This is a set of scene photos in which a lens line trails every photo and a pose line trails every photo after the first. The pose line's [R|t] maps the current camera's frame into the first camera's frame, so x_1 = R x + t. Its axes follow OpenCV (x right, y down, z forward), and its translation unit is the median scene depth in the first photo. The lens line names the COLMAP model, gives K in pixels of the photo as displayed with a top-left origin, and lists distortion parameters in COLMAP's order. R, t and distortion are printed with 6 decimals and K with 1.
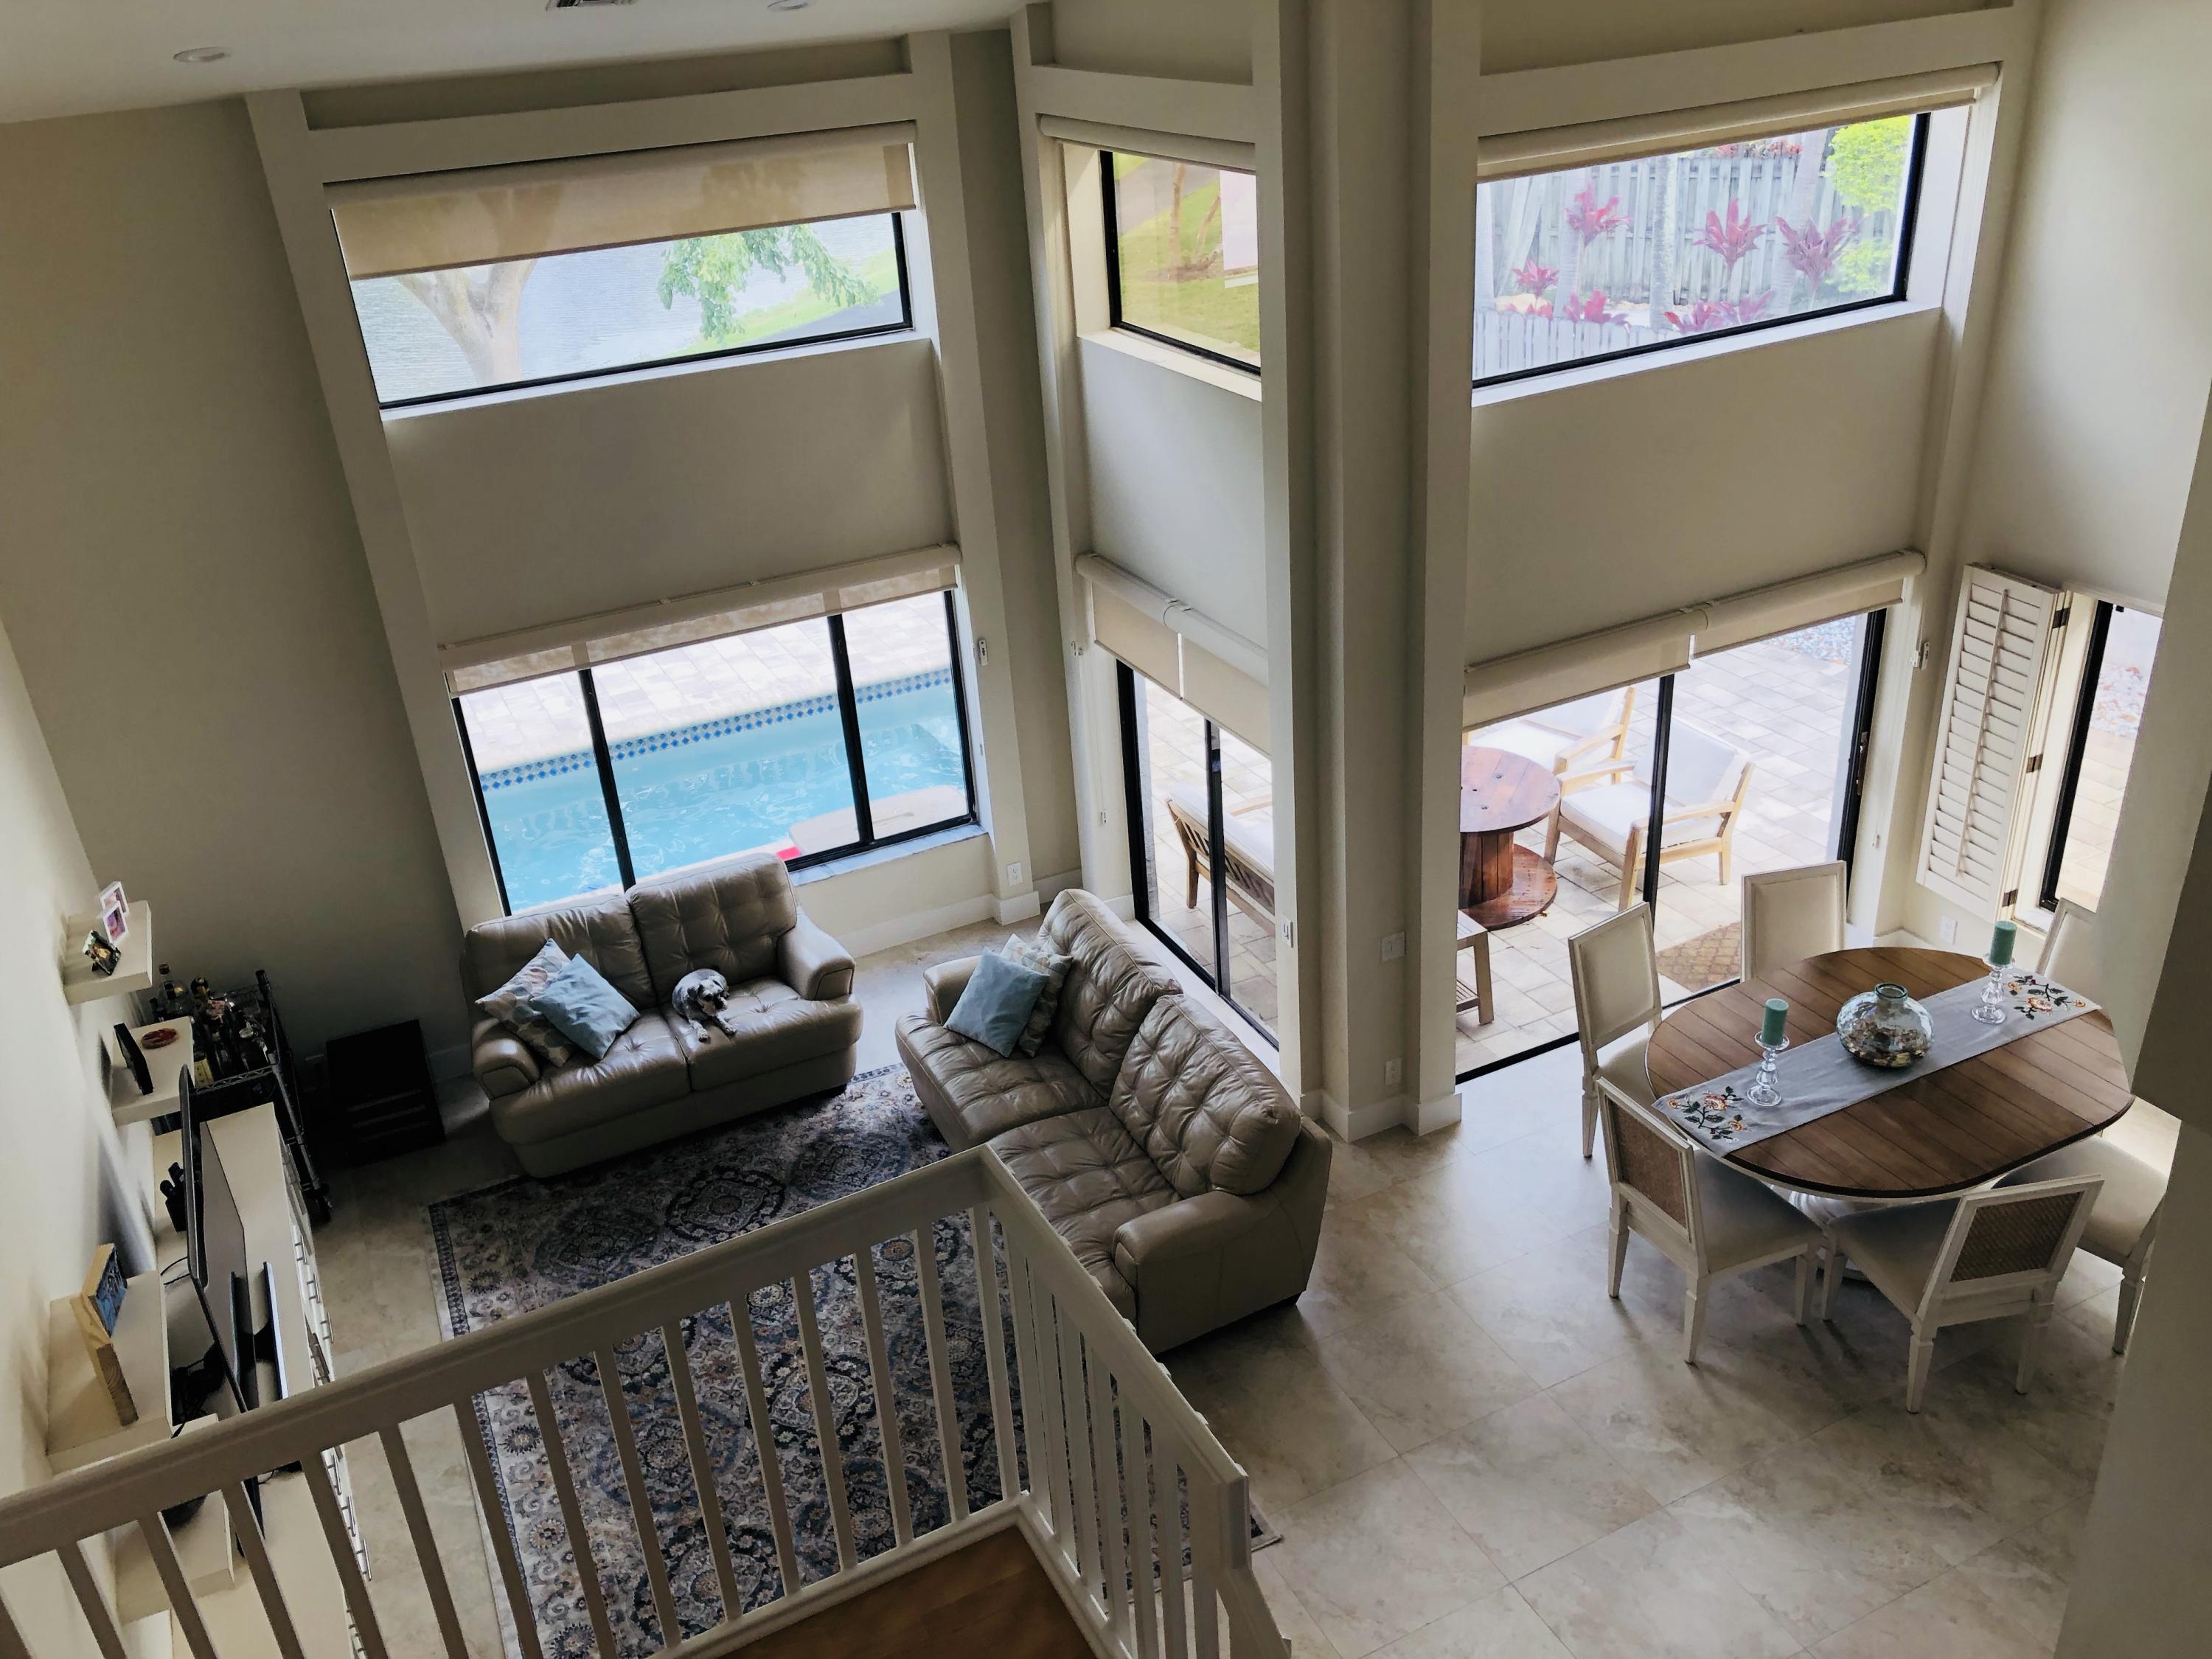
lens RADIAL K [[1800.8, 0, 1097.6], [0, 1800.8, 823.4], [0, 0, 1]] dist [0.025568, -0.020577]
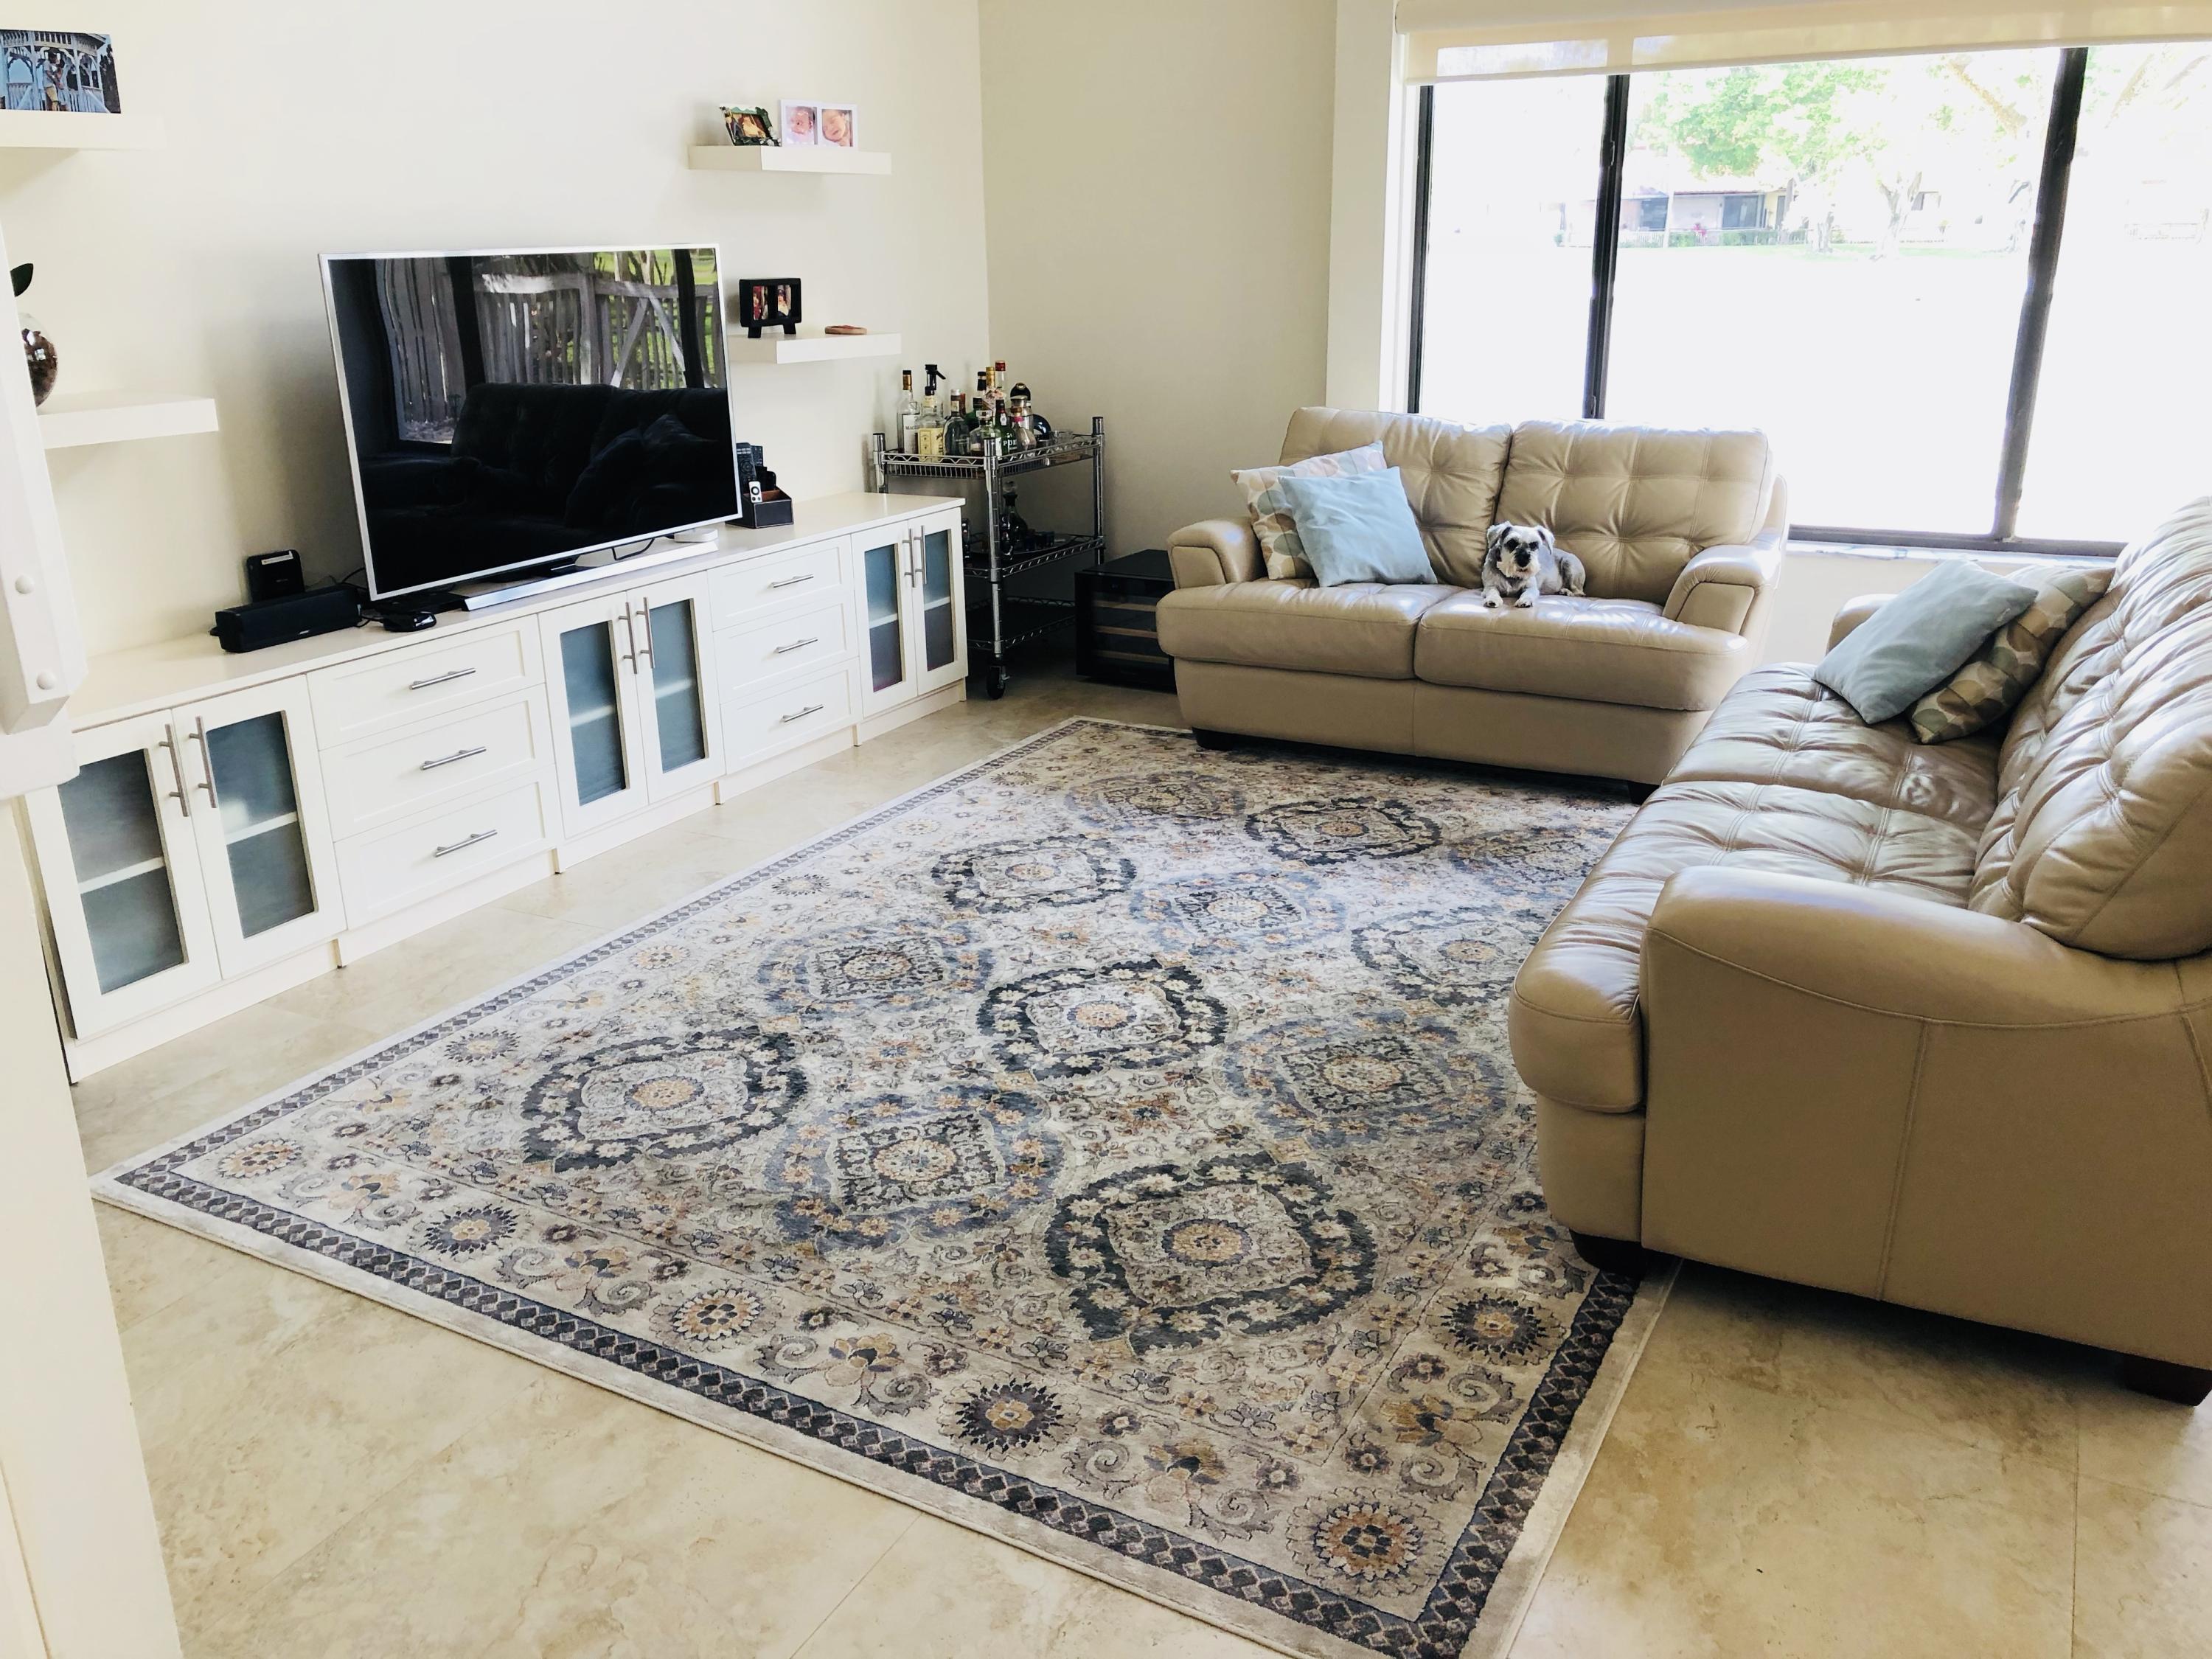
lens RADIAL K [[1800.8, 0, 1084.3], [0, 1800.8, 824.1], [0, 0, 1]] dist [0.025568, -0.020577]
pose [[0.584076, 0.311047, -0.749737, 0.189869], [-0.384565, 0.919460, 0.081869, 0.190136], [0.714818, 0.240505, 0.656652, 0.532282]]
